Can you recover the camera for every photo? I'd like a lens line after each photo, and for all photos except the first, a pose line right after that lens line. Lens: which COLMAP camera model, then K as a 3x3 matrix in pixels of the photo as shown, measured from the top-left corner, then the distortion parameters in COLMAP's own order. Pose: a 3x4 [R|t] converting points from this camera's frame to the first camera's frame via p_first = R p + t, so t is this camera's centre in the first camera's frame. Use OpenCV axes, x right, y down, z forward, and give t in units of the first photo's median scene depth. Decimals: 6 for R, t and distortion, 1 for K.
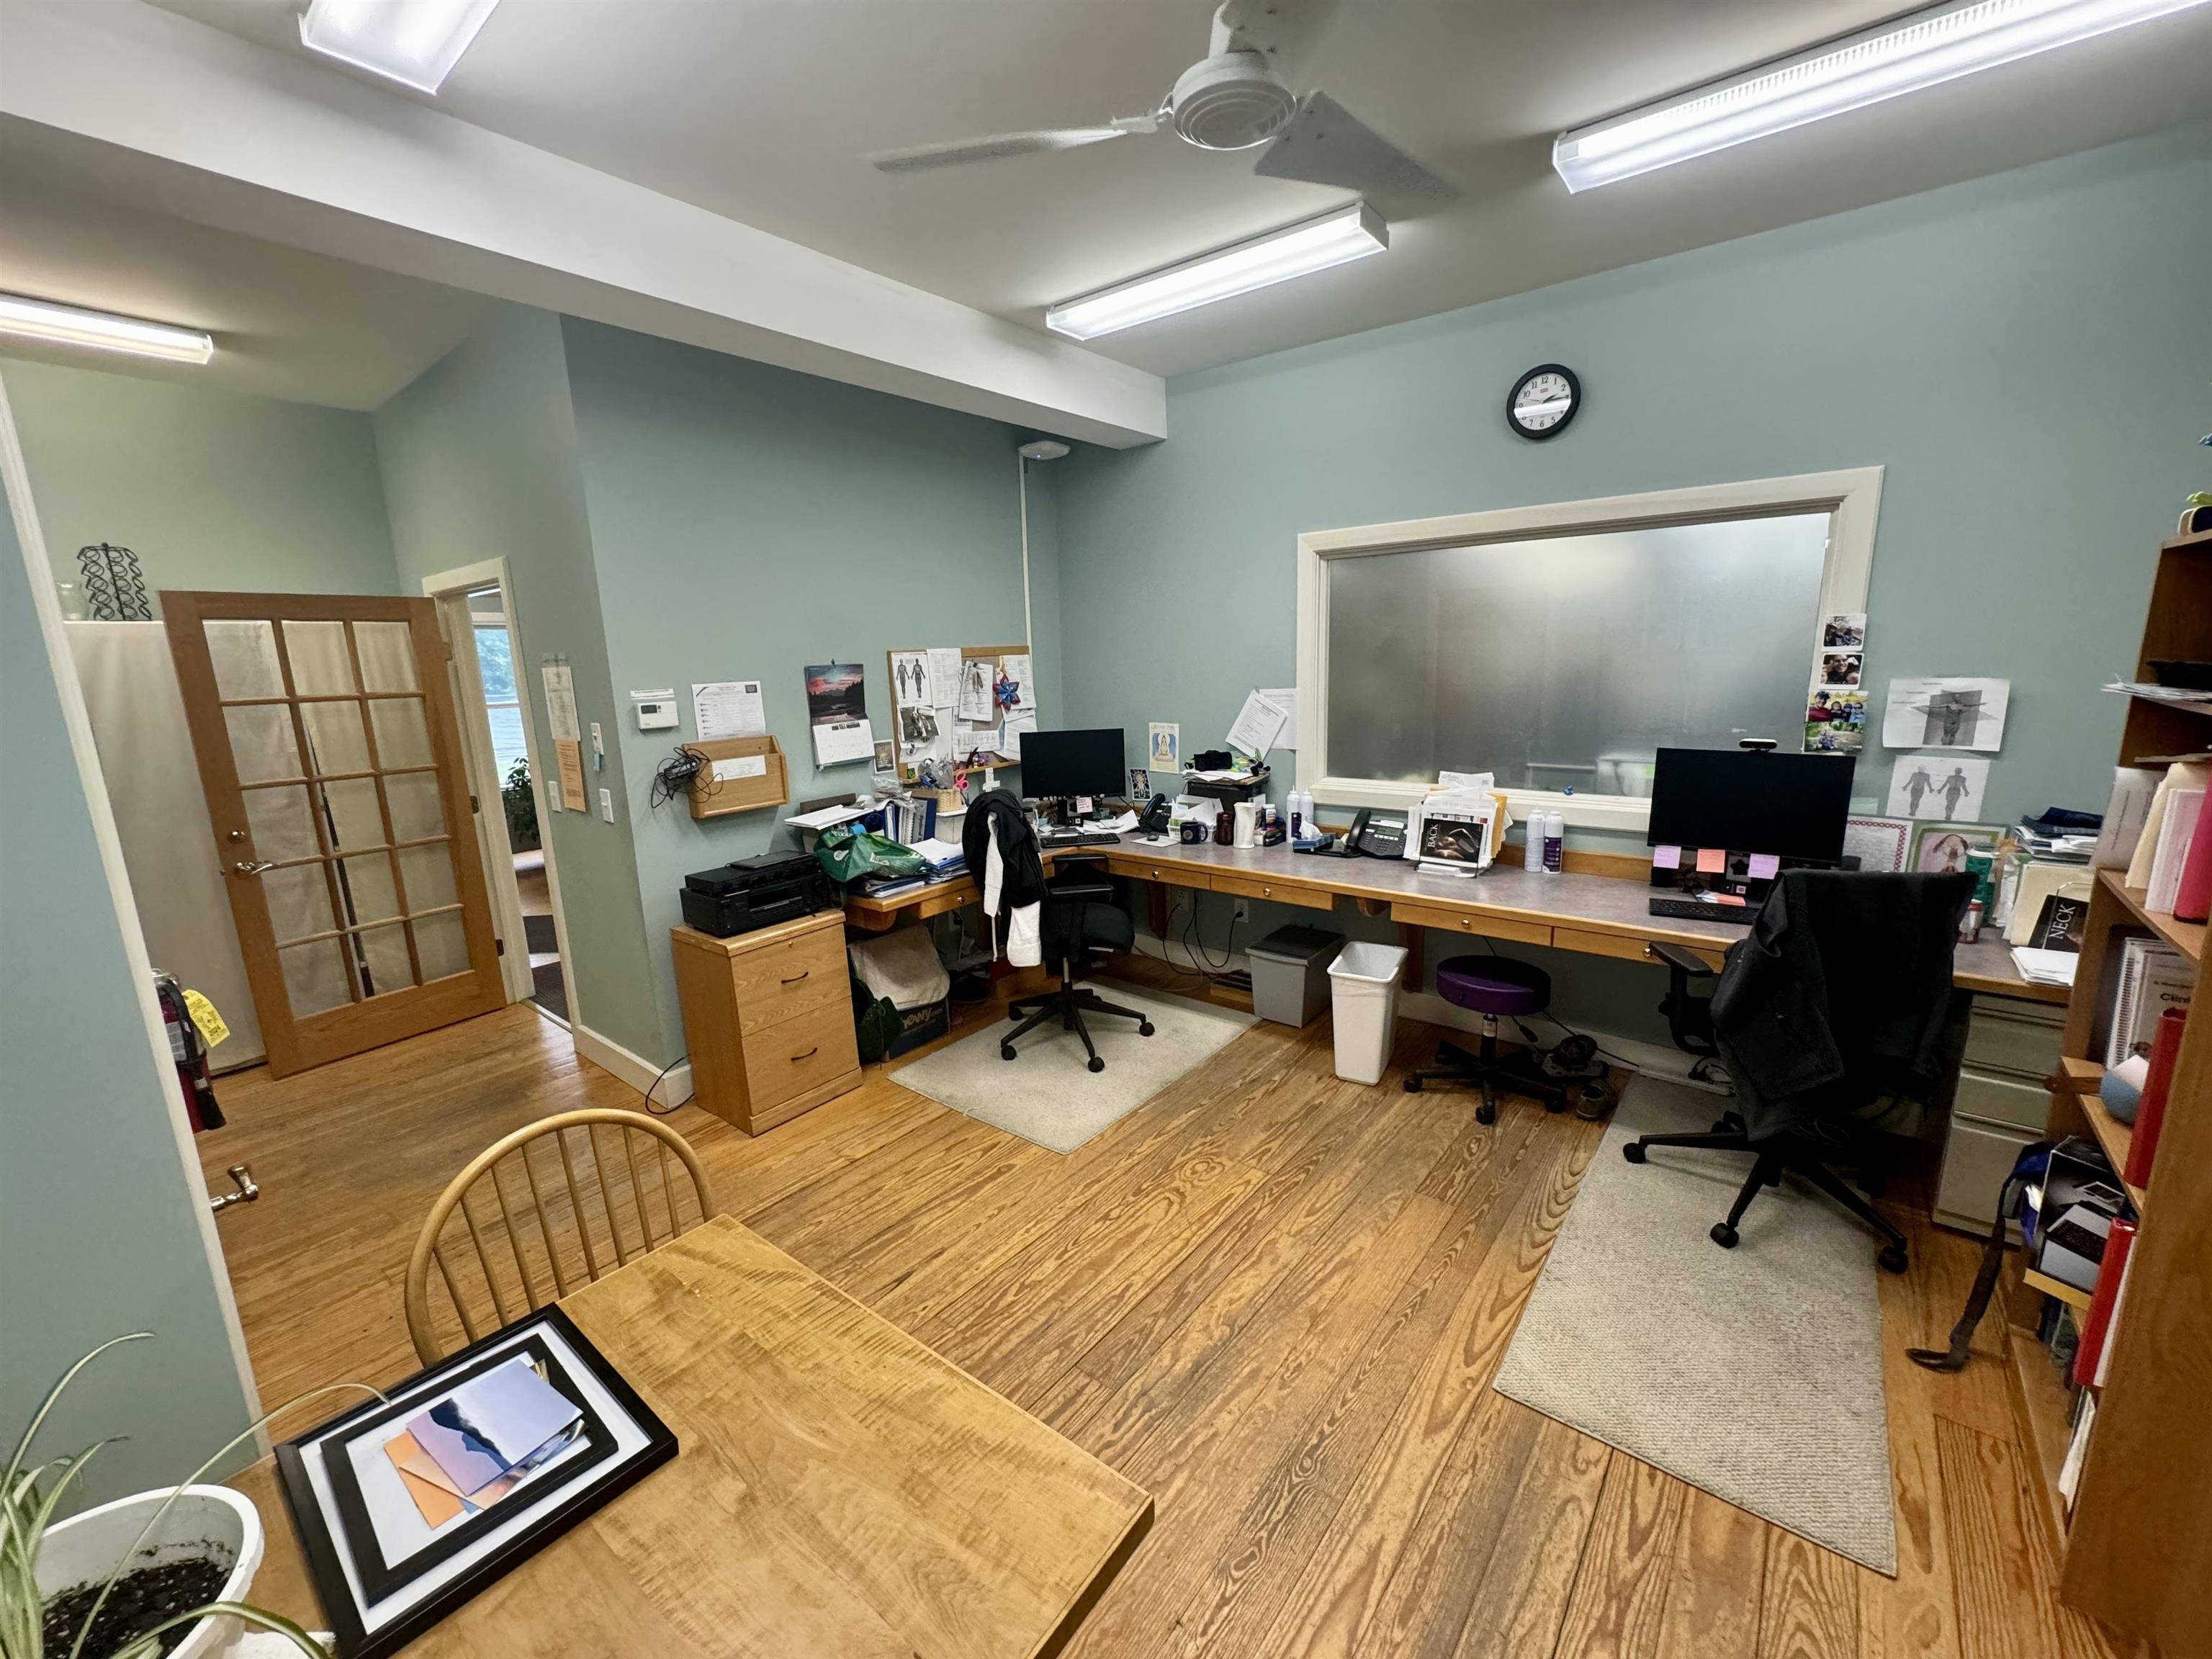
lens RADIAL K [[877.6, 0, 1107.4], [0, 877.6, 834.1], [0, 0, 1]] dist [-0.001865, 0.000097]
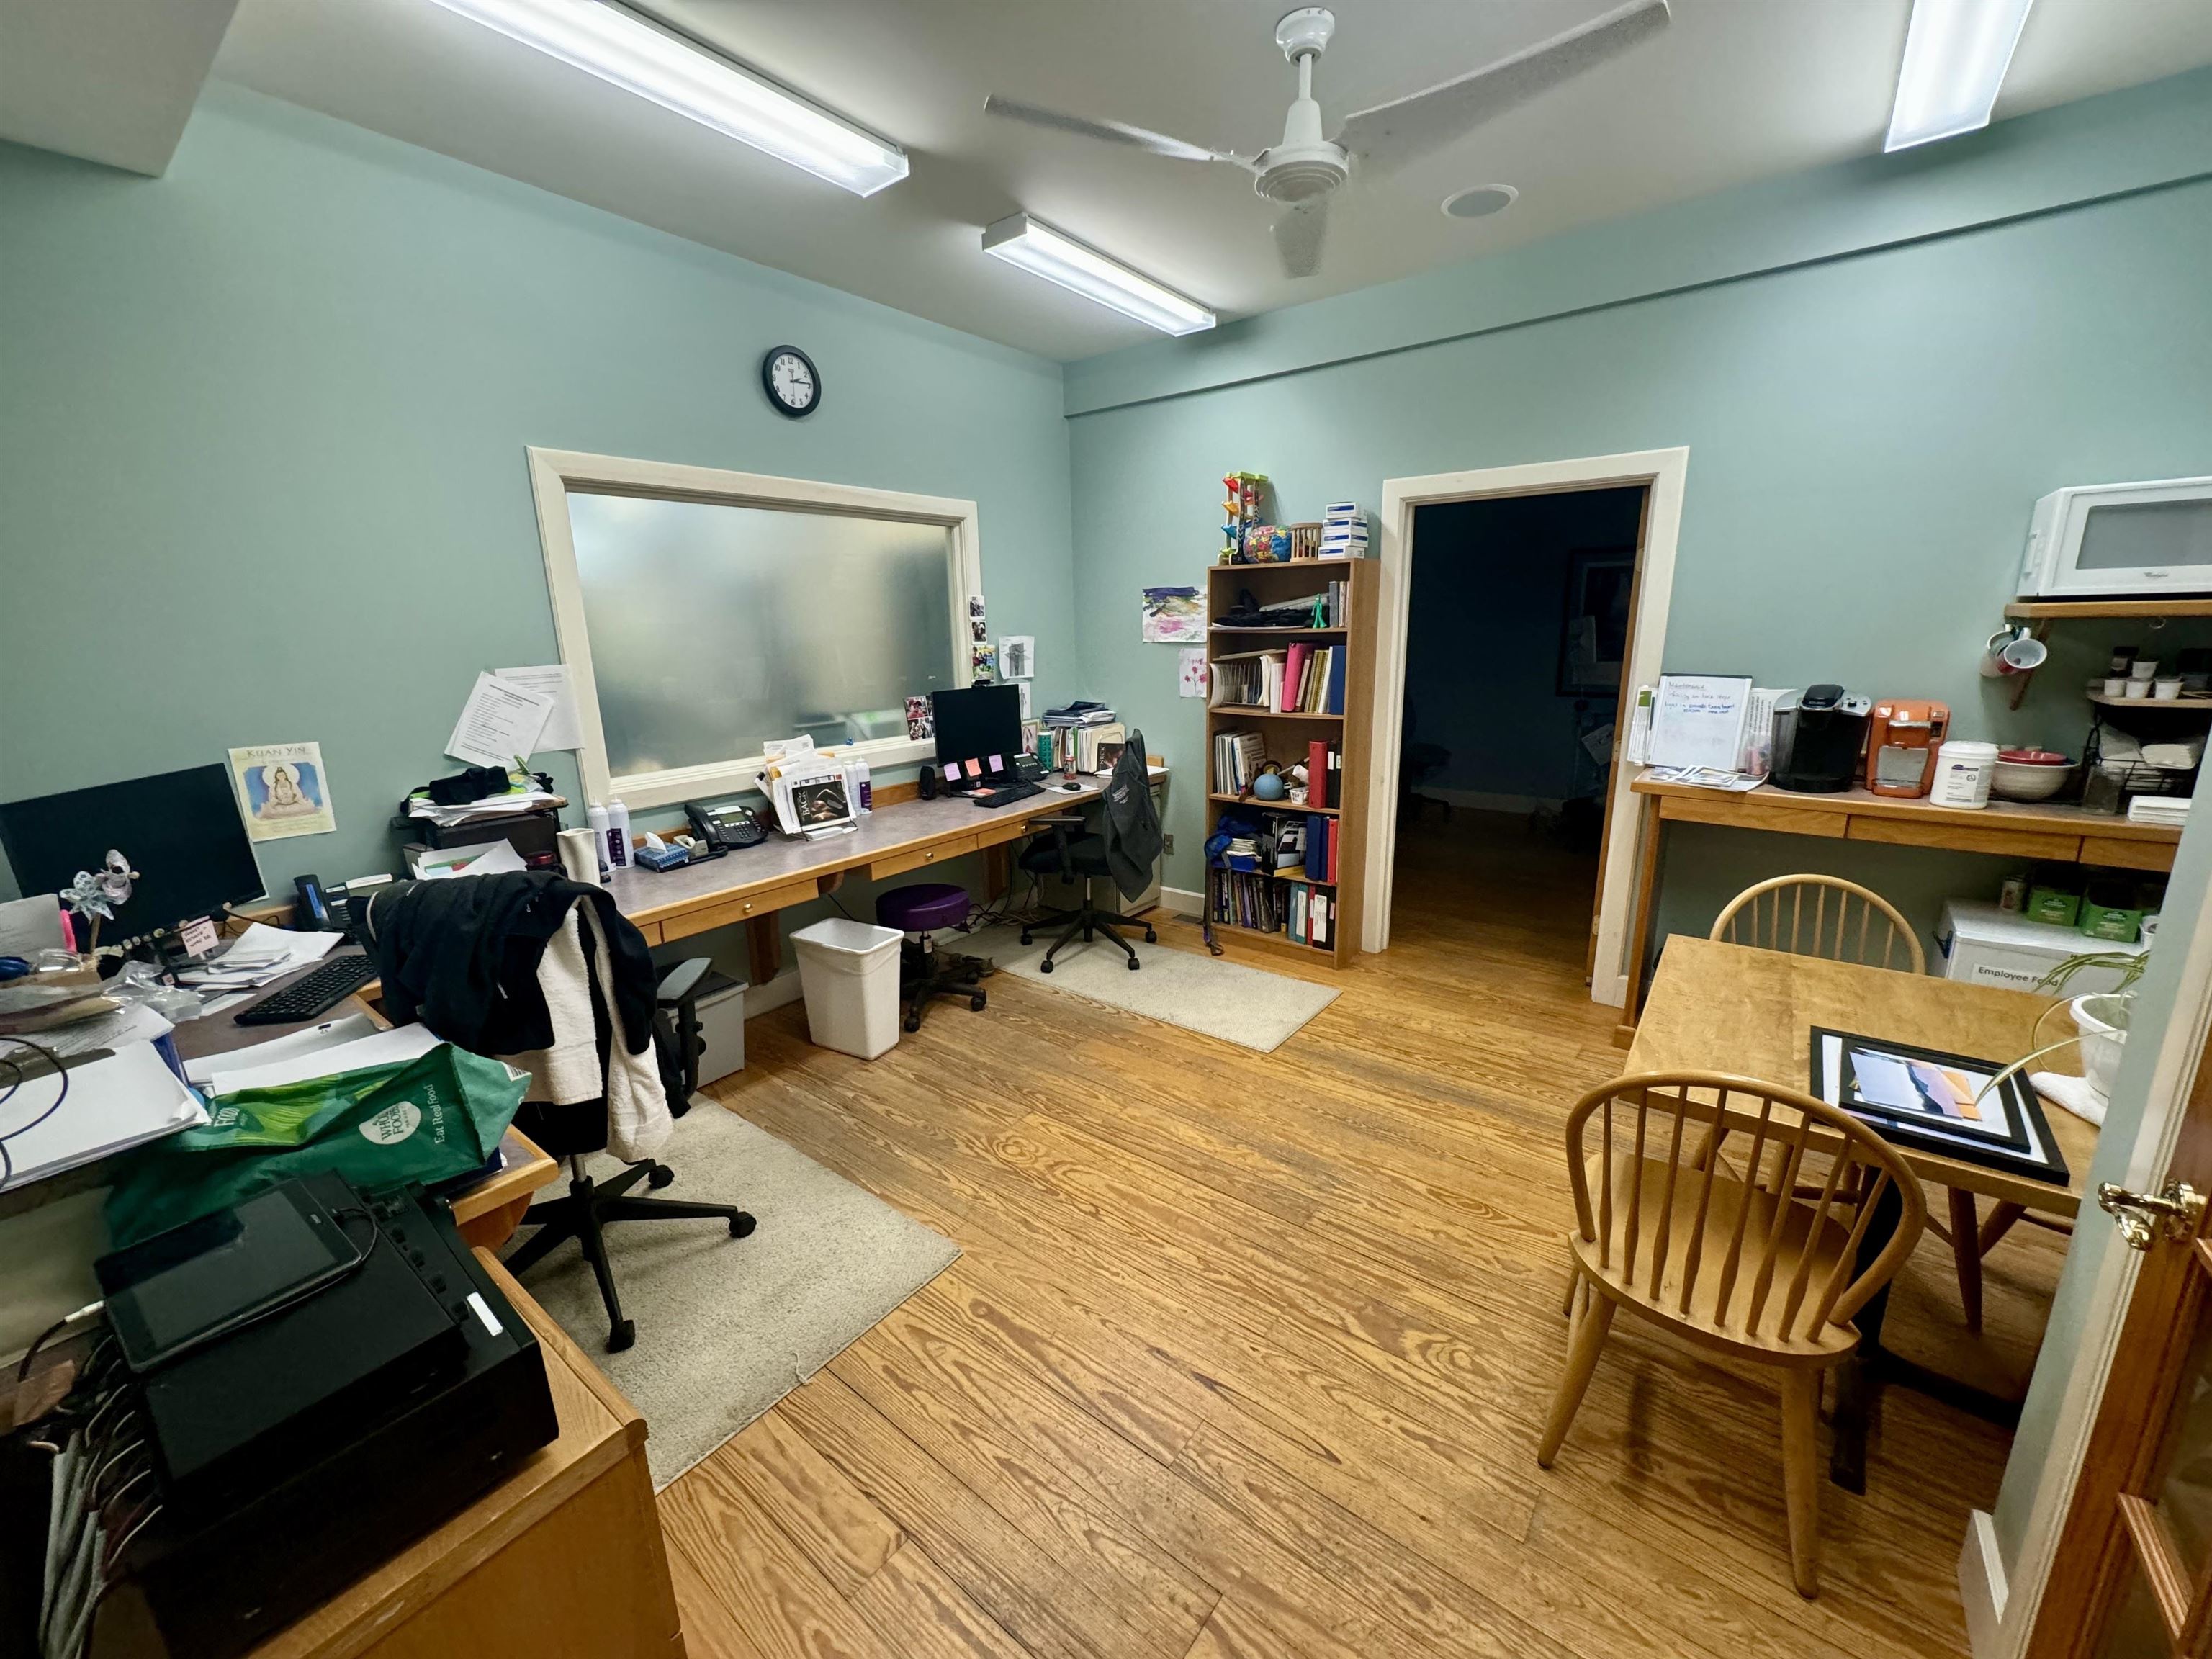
lens RADIAL K [[877.6, 0, 1107.4], [0, 877.6, 834.1], [0, 0, 1]] dist [-0.001865, 0.000097]
pose [[-0.018405, -0.208041, 0.977947, -0.756095], [0.221823, 0.952887, 0.206885, -0.117205], [-0.974913, 0.220738, 0.028611, 0.810861]]
